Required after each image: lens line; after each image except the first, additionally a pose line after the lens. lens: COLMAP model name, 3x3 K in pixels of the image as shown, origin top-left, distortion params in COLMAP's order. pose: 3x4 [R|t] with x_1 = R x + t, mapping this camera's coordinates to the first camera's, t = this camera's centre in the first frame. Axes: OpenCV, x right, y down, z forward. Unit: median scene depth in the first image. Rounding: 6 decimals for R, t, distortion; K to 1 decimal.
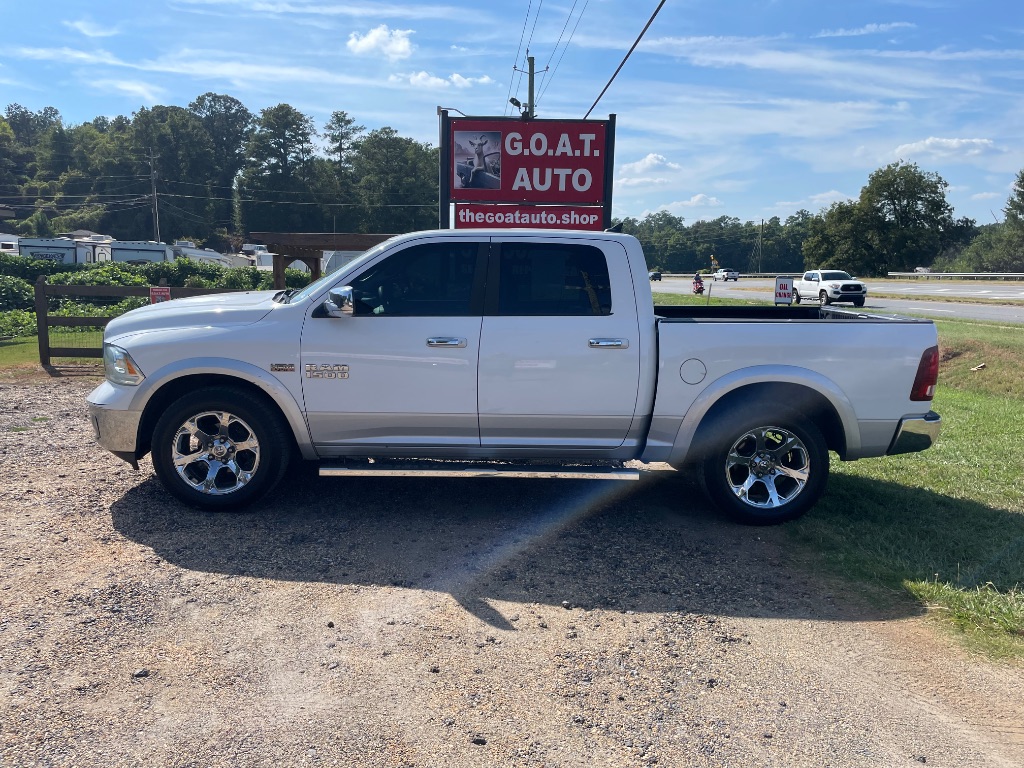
lens RADIAL K [[777.0, 0, 511.0], [0, 777.0, 390.7], [0, 0, 1]] dist [0.062255, -0.083757]
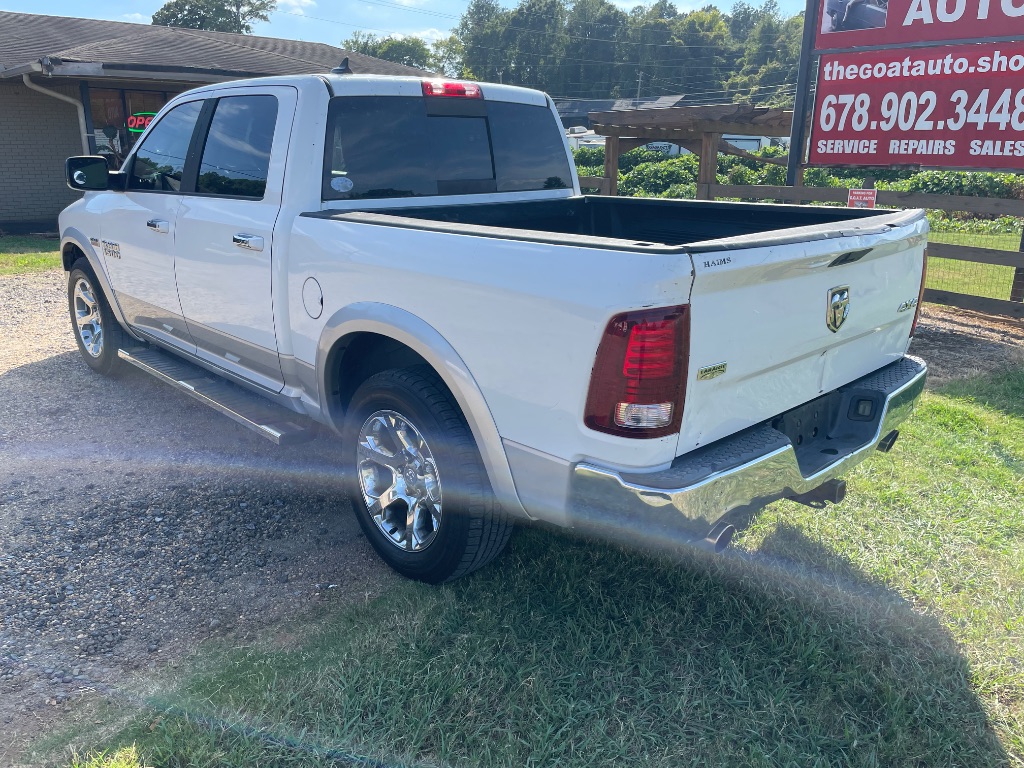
lens RADIAL K [[777.0, 0, 506.3], [0, 777.0, 384.6], [0, 0, 1]] dist [0.062255, -0.083757]
pose [[0.673079, 0.201403, -0.711619, 0.314486], [-0.111872, 0.978860, 0.171225, -0.031386], [0.731061, -0.035637, 0.681381, 0.273292]]
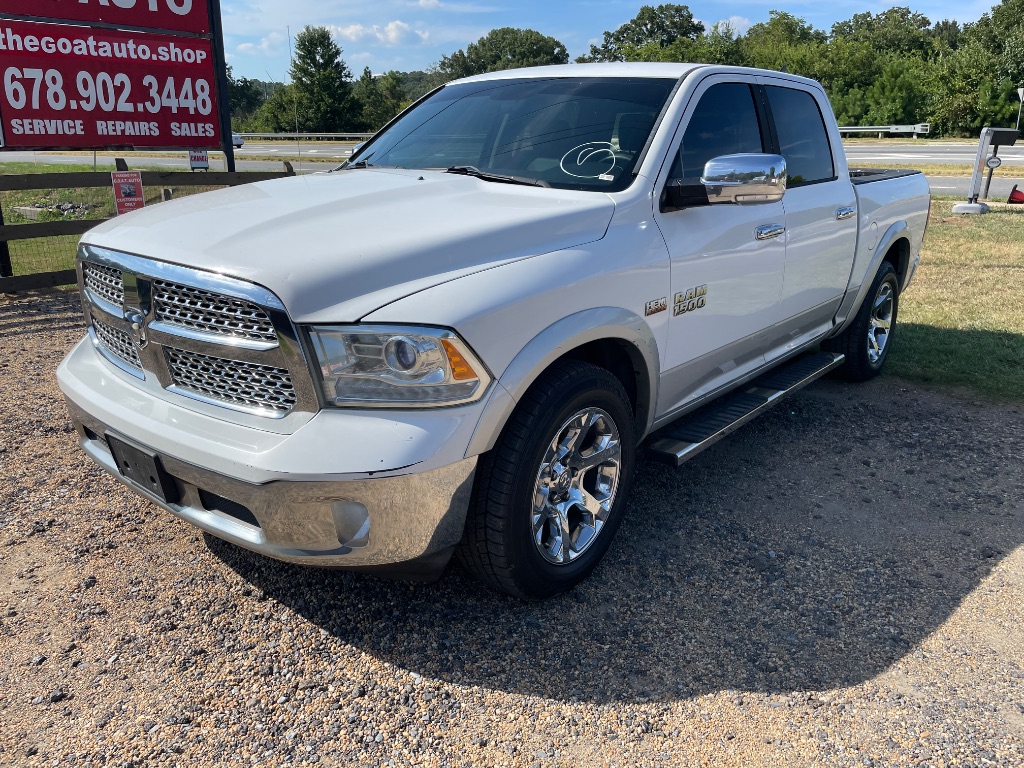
lens RADIAL K [[777.0, 0, 515.3], [0, 777.0, 382.7], [0, 0, 1]] dist [0.062255, -0.083757]
pose [[0.652520, -0.238065, 0.719404, -0.306070], [0.122267, 0.970006, 0.210095, -0.041395], [-0.747842, -0.049132, 0.662056, 0.273802]]
